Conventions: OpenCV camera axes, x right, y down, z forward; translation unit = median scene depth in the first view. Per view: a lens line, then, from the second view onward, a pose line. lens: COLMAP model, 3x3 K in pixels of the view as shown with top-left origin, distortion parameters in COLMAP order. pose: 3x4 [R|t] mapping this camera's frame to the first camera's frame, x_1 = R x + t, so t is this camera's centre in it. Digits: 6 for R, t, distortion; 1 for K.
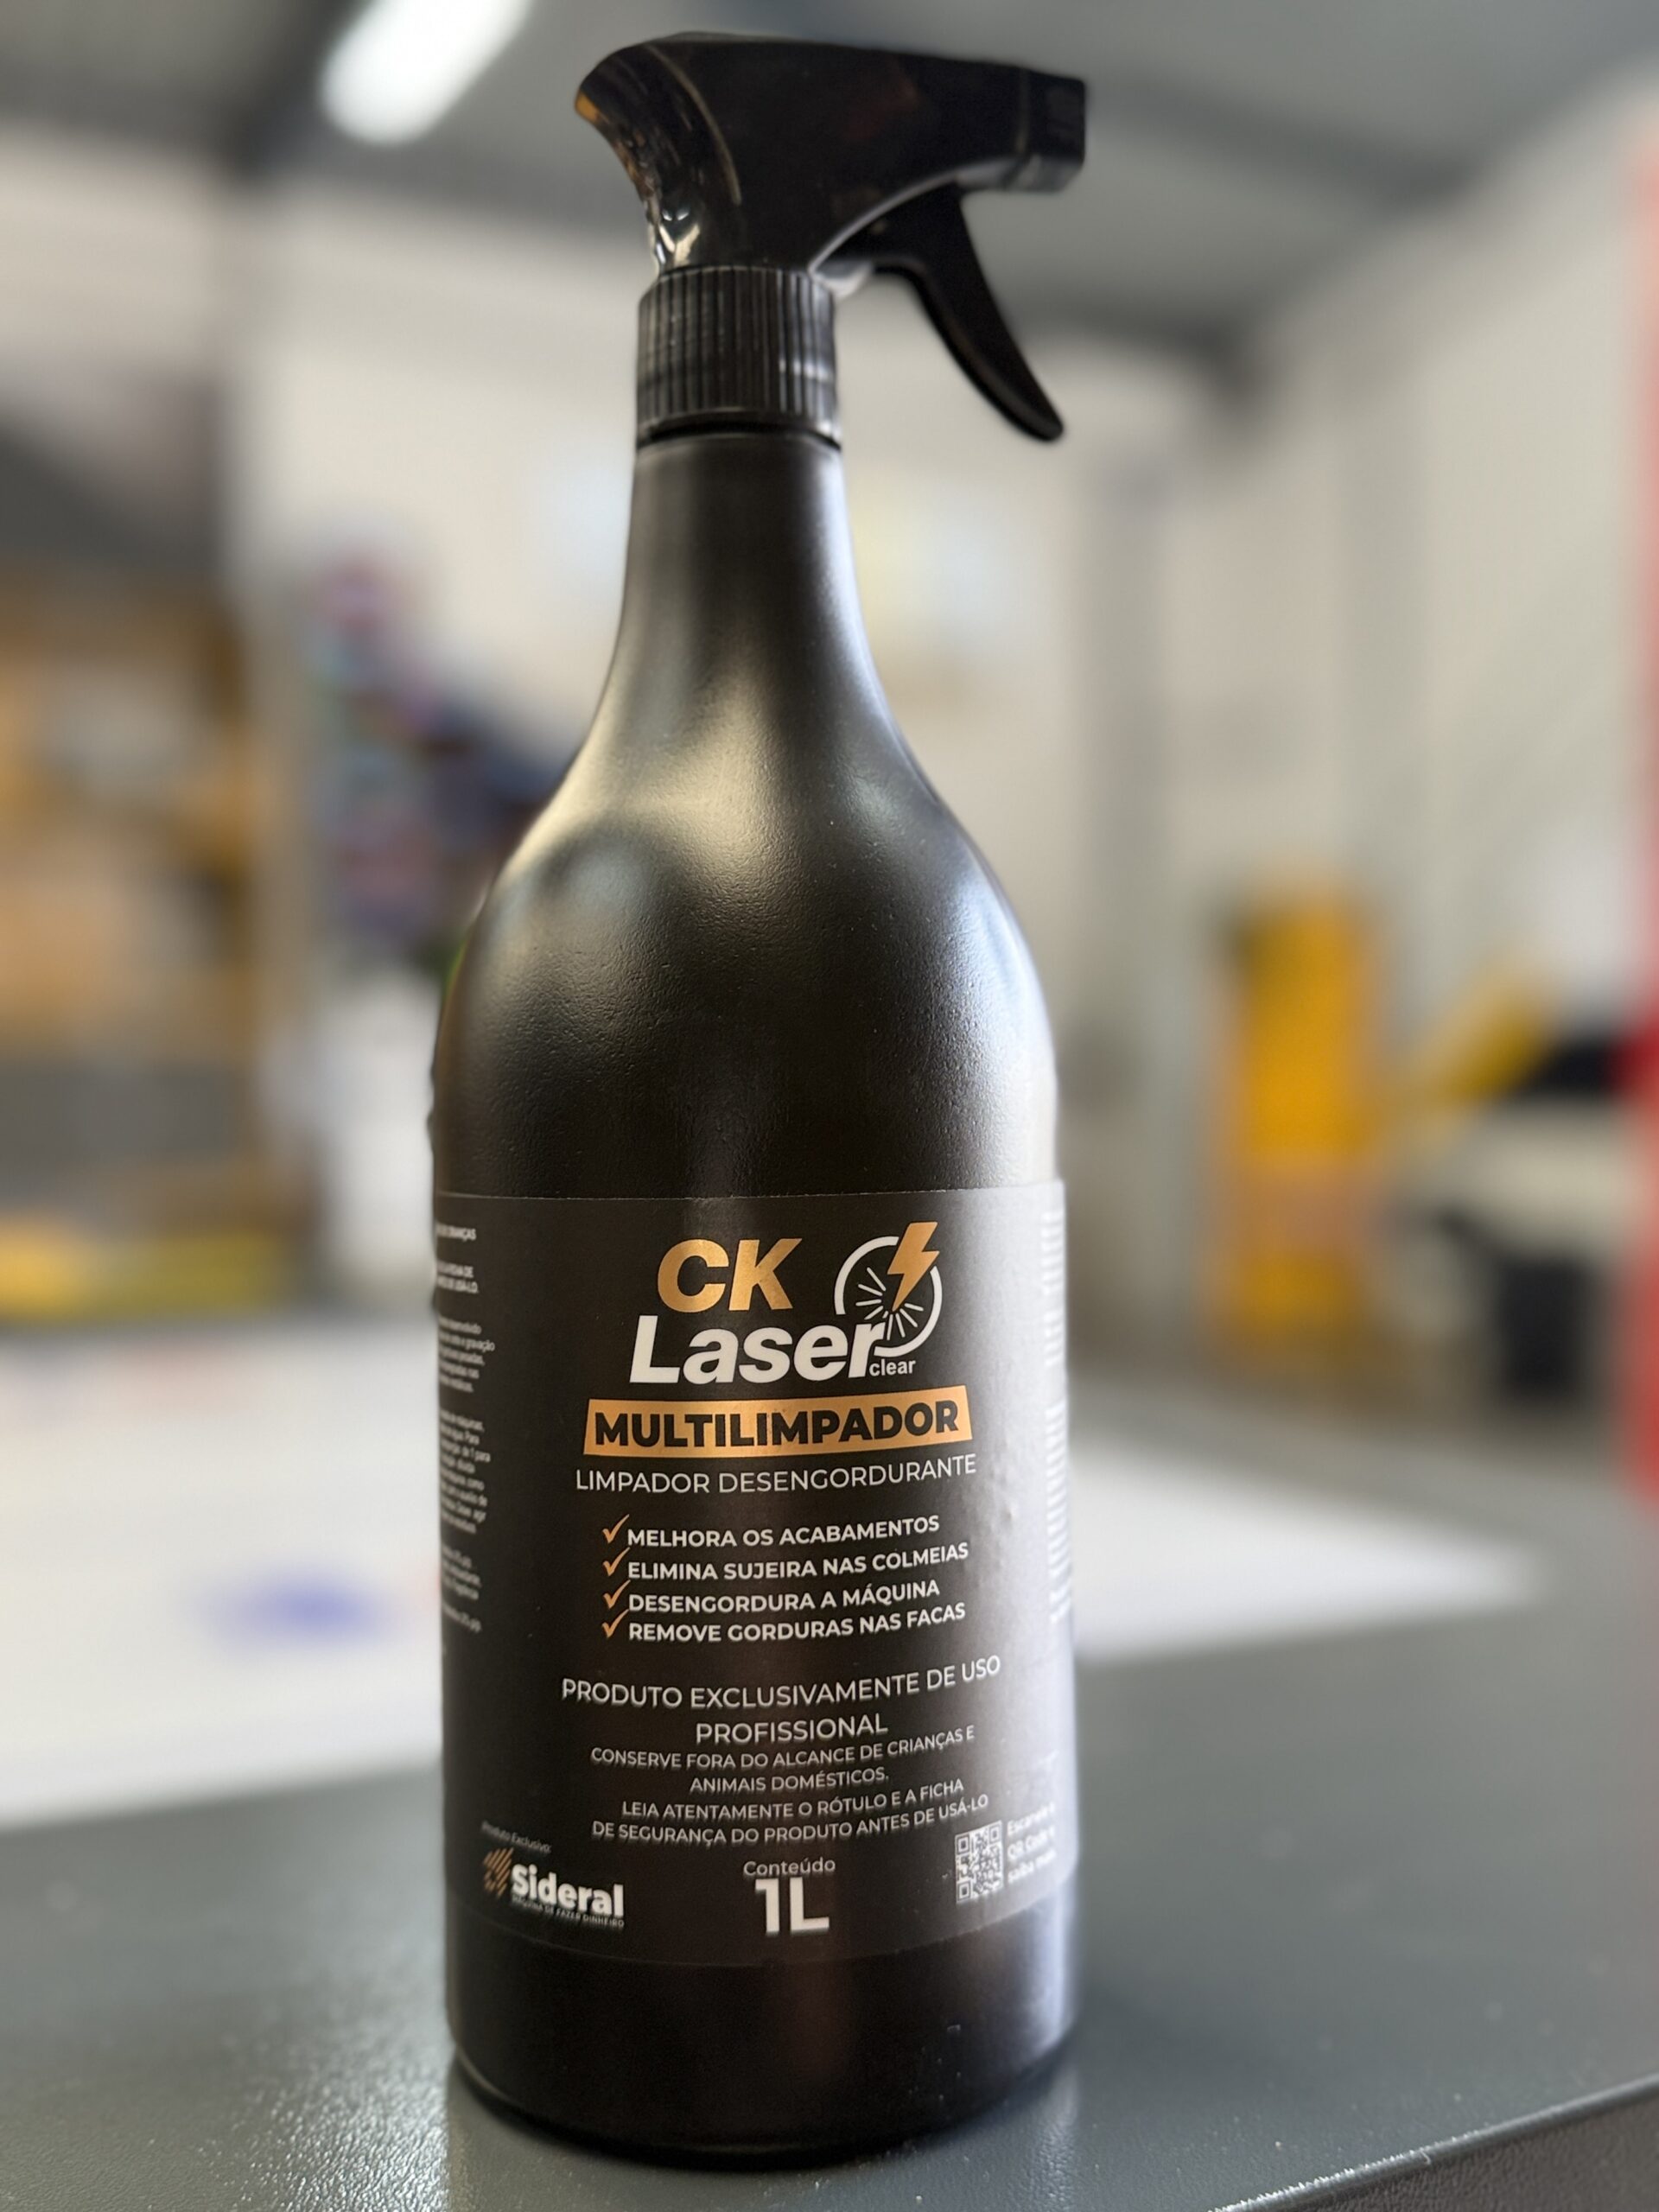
lens RADIAL K [[2115.4, 0, 820.6], [0, 2115.4, 1119.0], [0, 0, 1]] dist [0.176519, -0.482808]
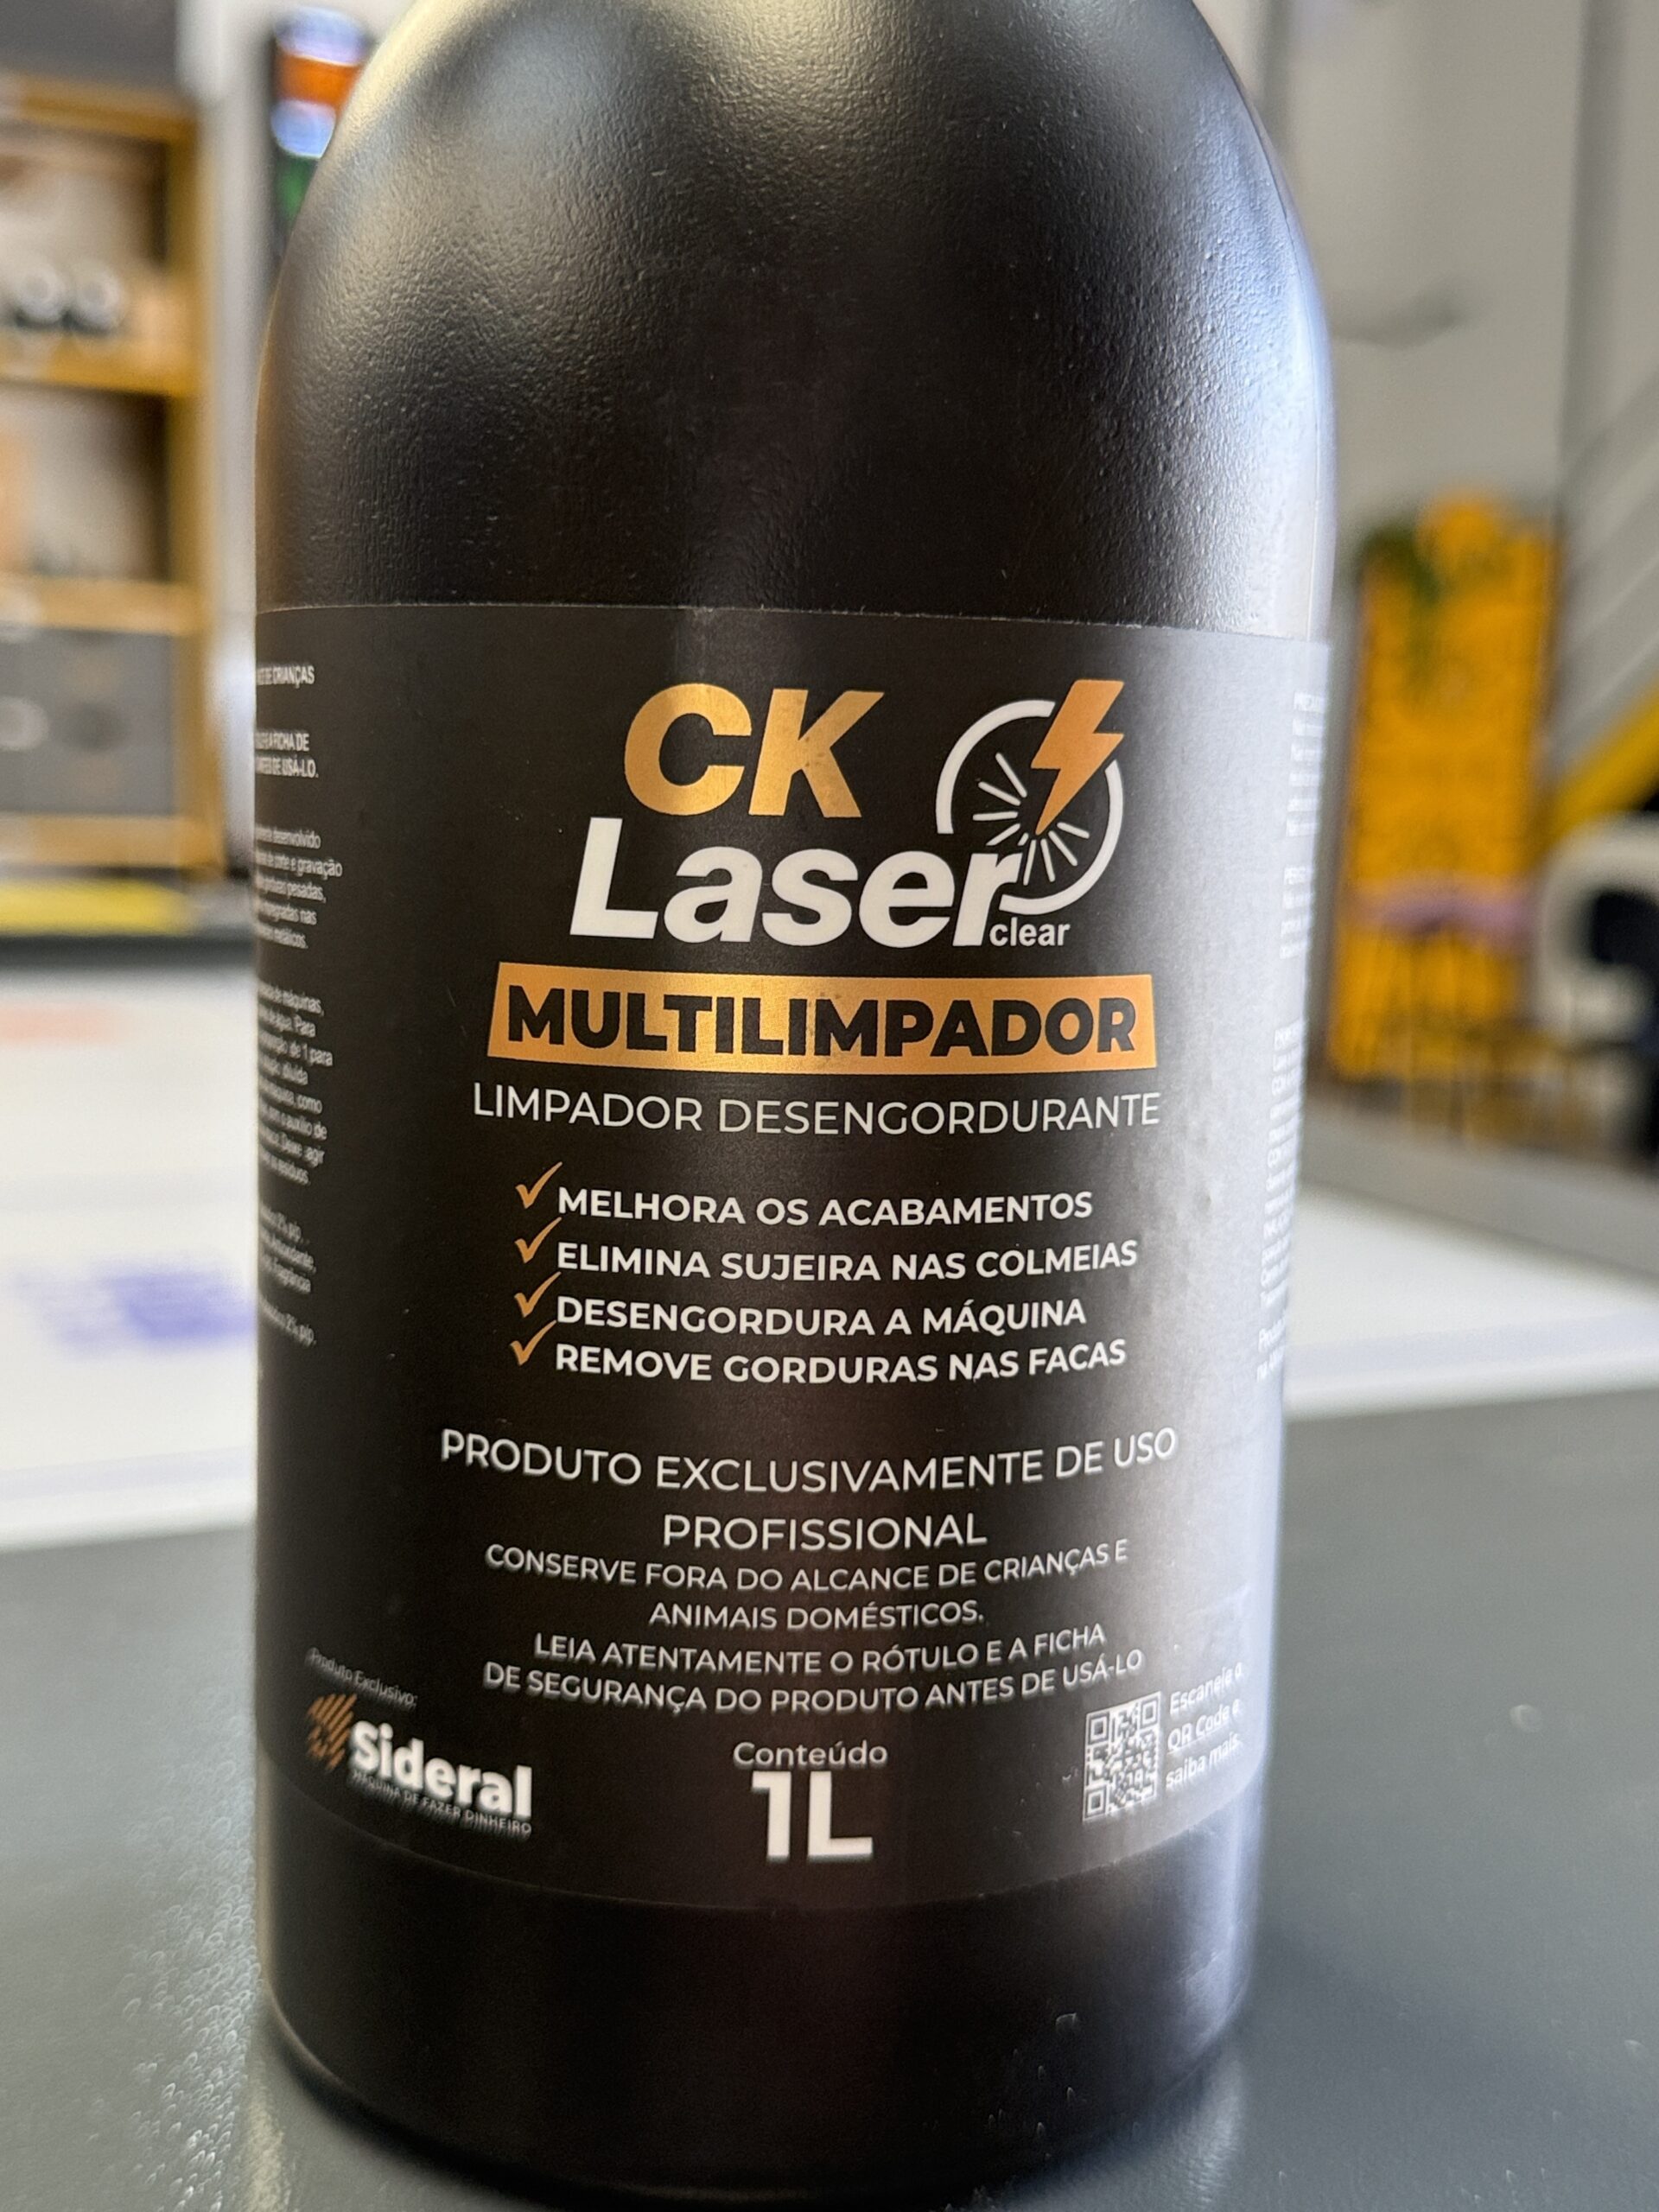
lens RADIAL K [[2545.1, 0, 829.5], [0, 2545.1, 1106.0], [0, 0, 1]] dist [0.162677, -0.504463]
pose [[0.998775, 0.048961, -0.007118, -0.012943], [-0.047647, 0.990599, 0.128228, 0.078220], [0.013329, -0.127732, 0.991719, 0.314427]]
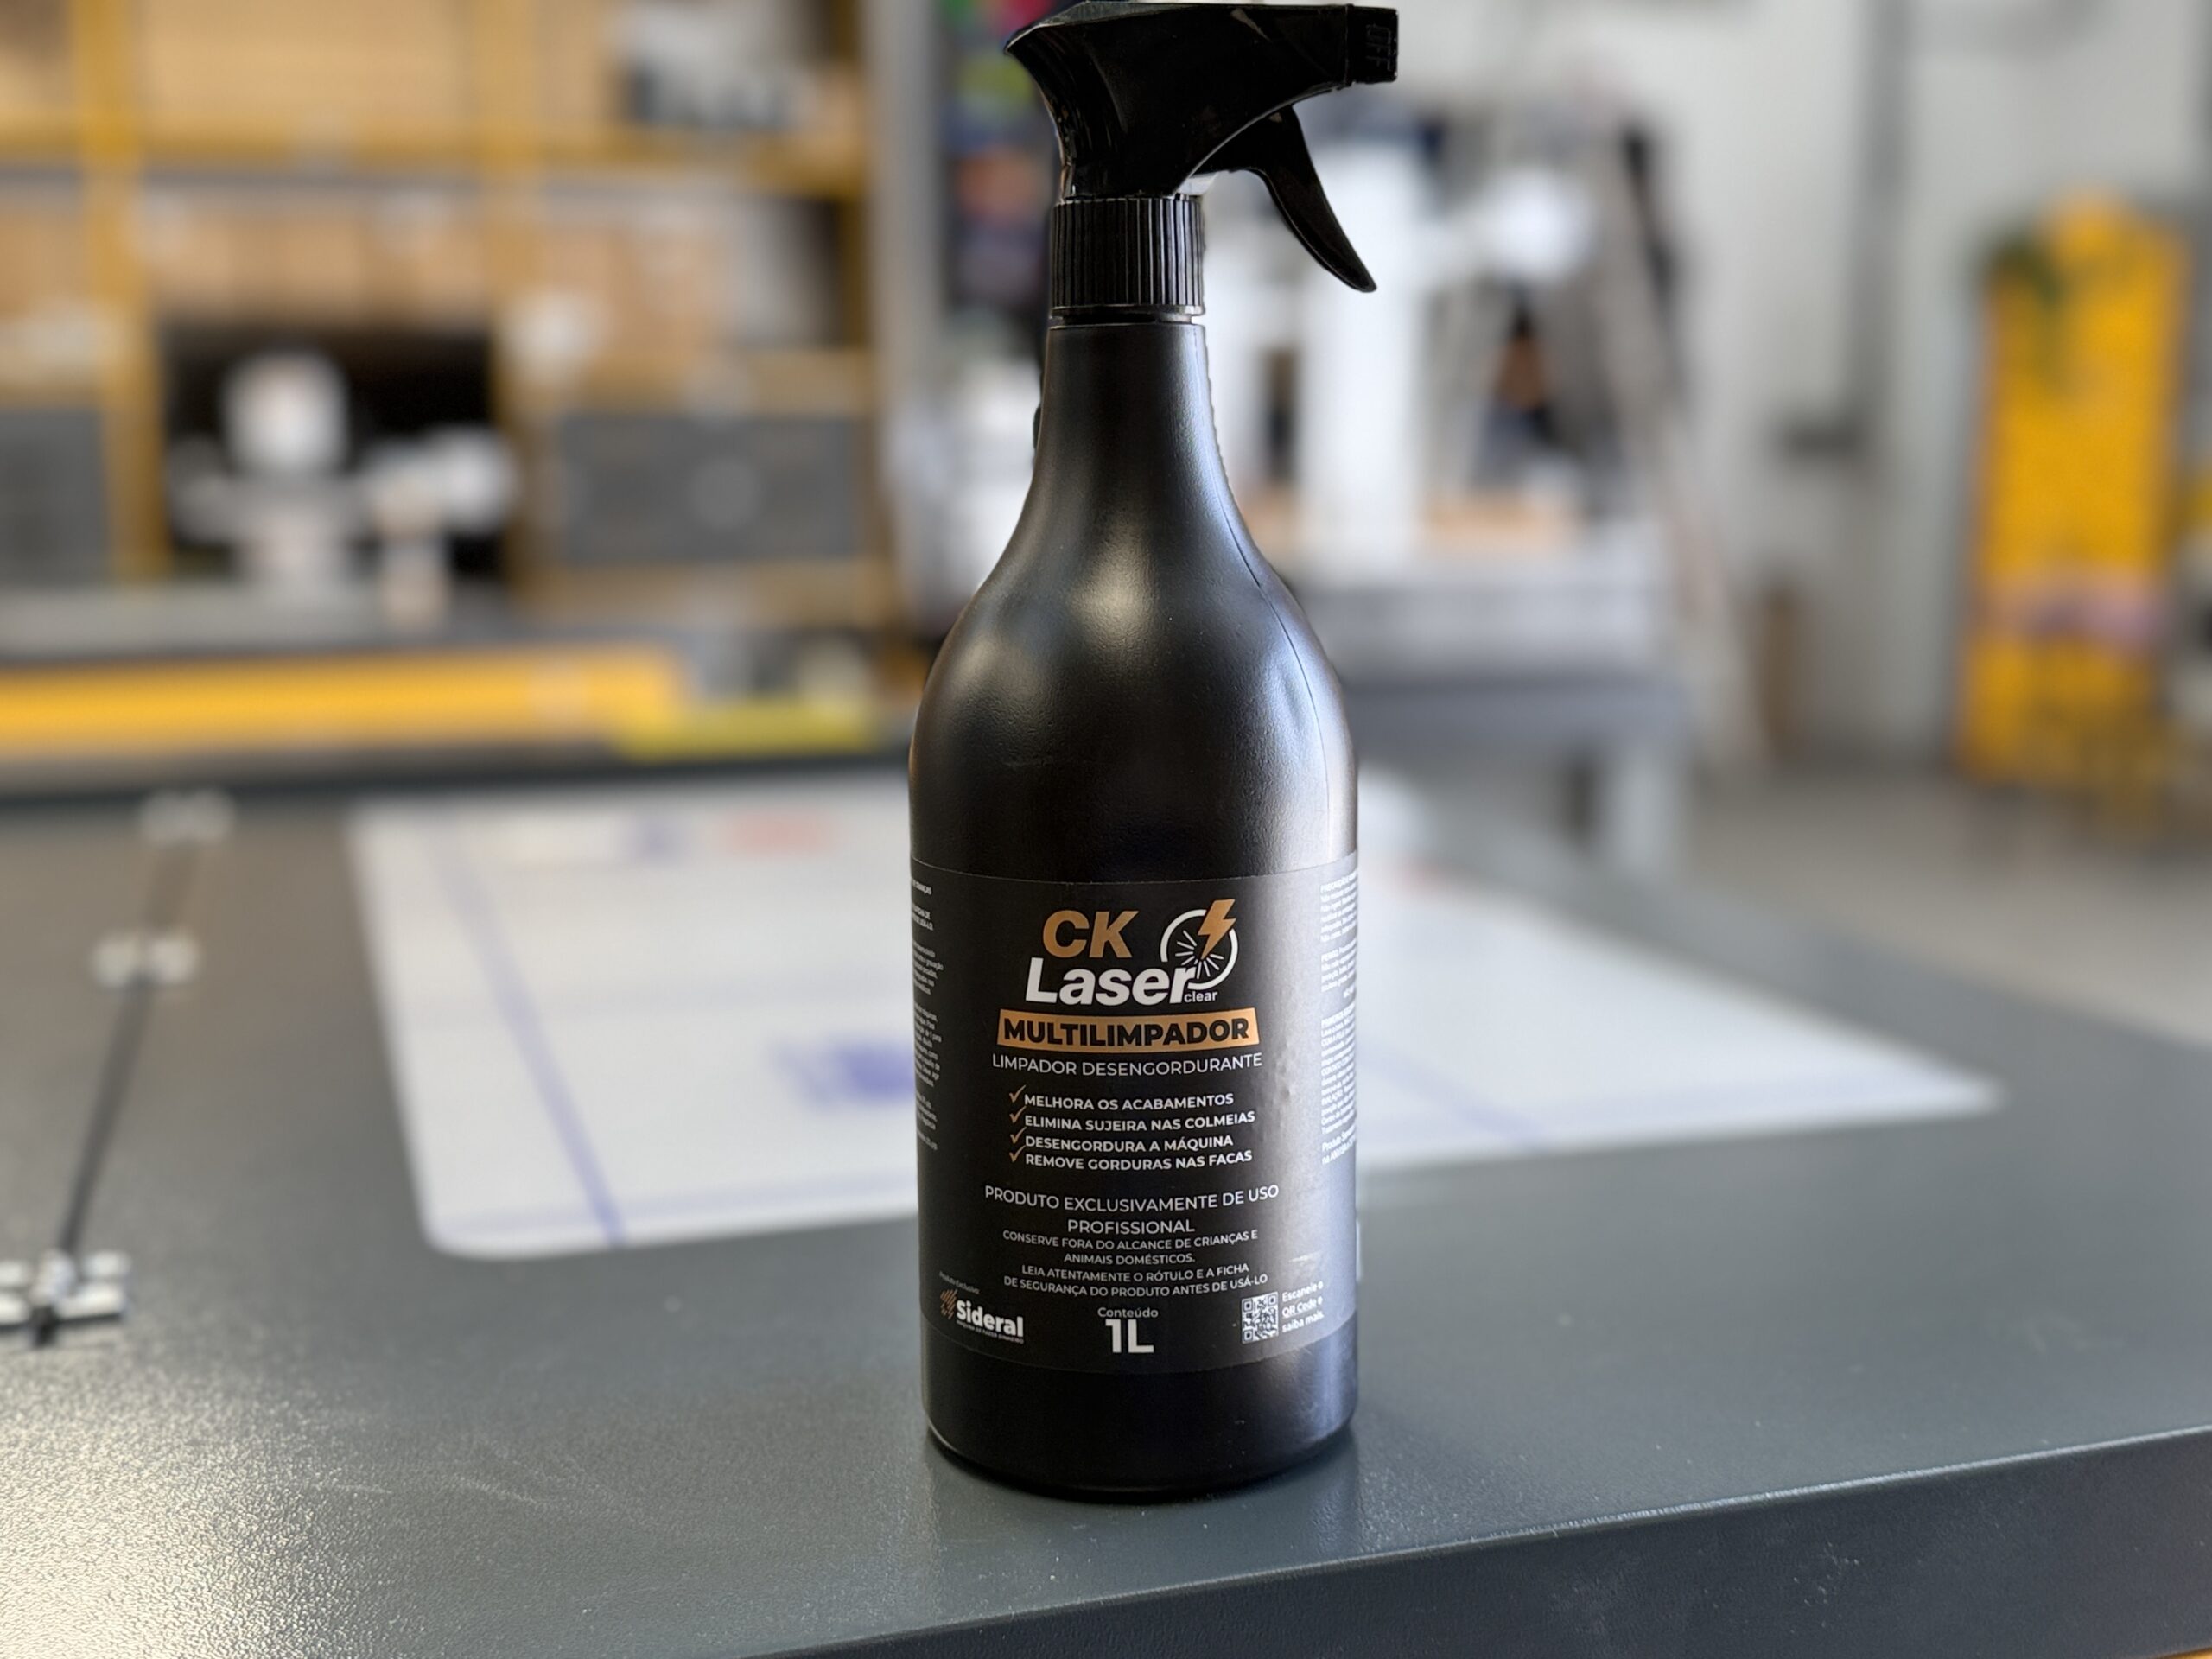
lens RADIAL K [[2391.0, 0, 1098.6], [0, 2391.0, 846.5], [0, 0, 1]] dist [0.106641, 0.012675]
pose [[0.986750, 0.029341, -0.159571, 0.228671], [-0.005871, 0.989326, 0.145603, -0.231240], [0.162140, -0.142737, 0.976390, -0.633431]]
